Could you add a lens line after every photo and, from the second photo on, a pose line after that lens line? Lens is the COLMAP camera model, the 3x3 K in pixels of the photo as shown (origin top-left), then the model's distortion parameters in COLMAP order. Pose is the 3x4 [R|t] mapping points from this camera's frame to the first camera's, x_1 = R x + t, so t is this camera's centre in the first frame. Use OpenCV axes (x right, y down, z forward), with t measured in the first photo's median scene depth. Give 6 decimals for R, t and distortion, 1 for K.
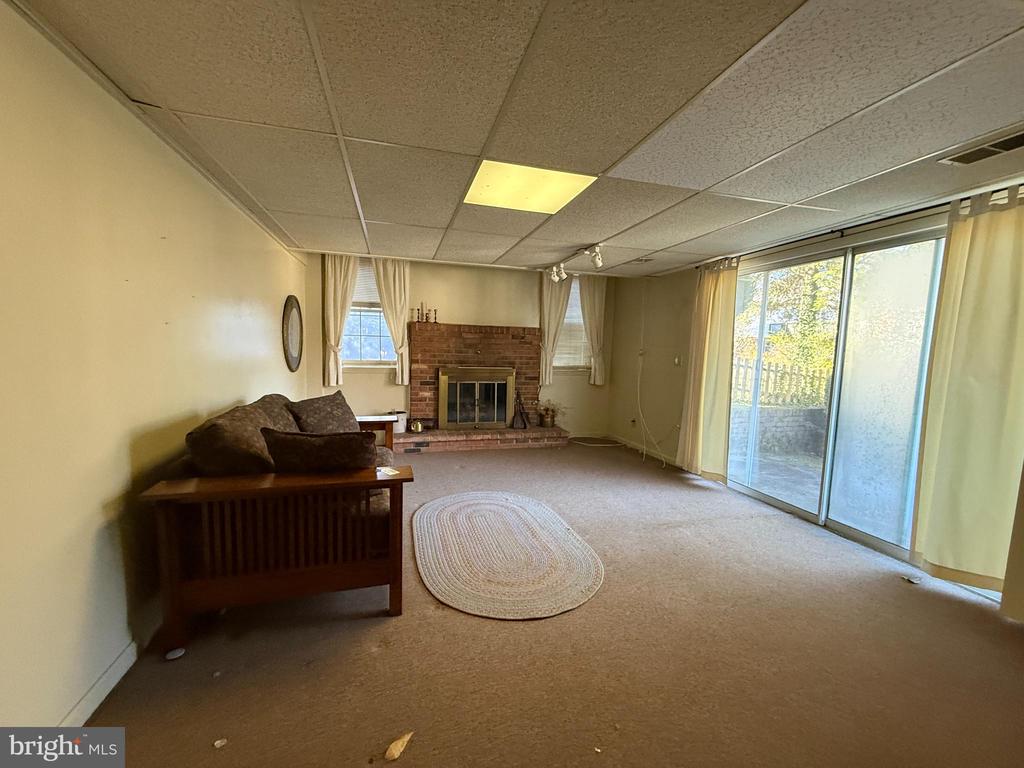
lens RADIAL K [[410.6, 0, 512.8], [0, 410.6, 381.8], [0, 0, 1]] dist [0.001516, -0.000776]
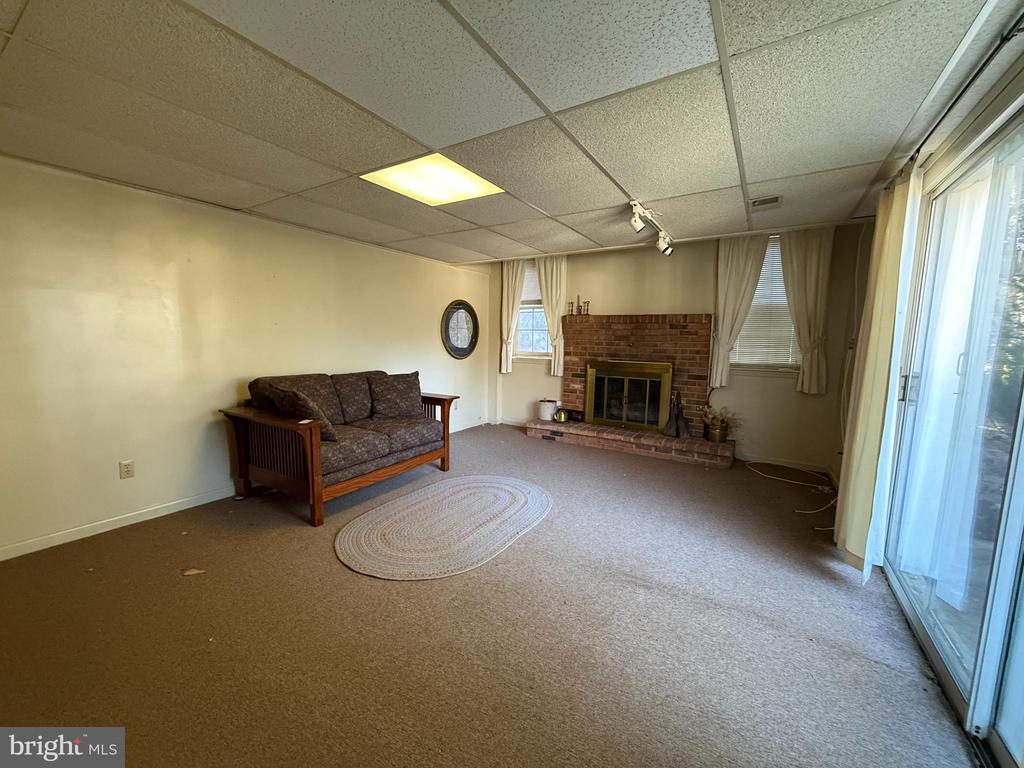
lens RADIAL K [[410.6, 0, 510.5], [0, 410.6, 390.6], [0, 0, 1]] dist [0.001516, -0.000776]
pose [[0.664421, 0.081438, -0.742909, 0.432965], [-0.061918, 0.996626, 0.053875, -0.003697], [0.744790, 0.010204, 0.667221, 0.206779]]
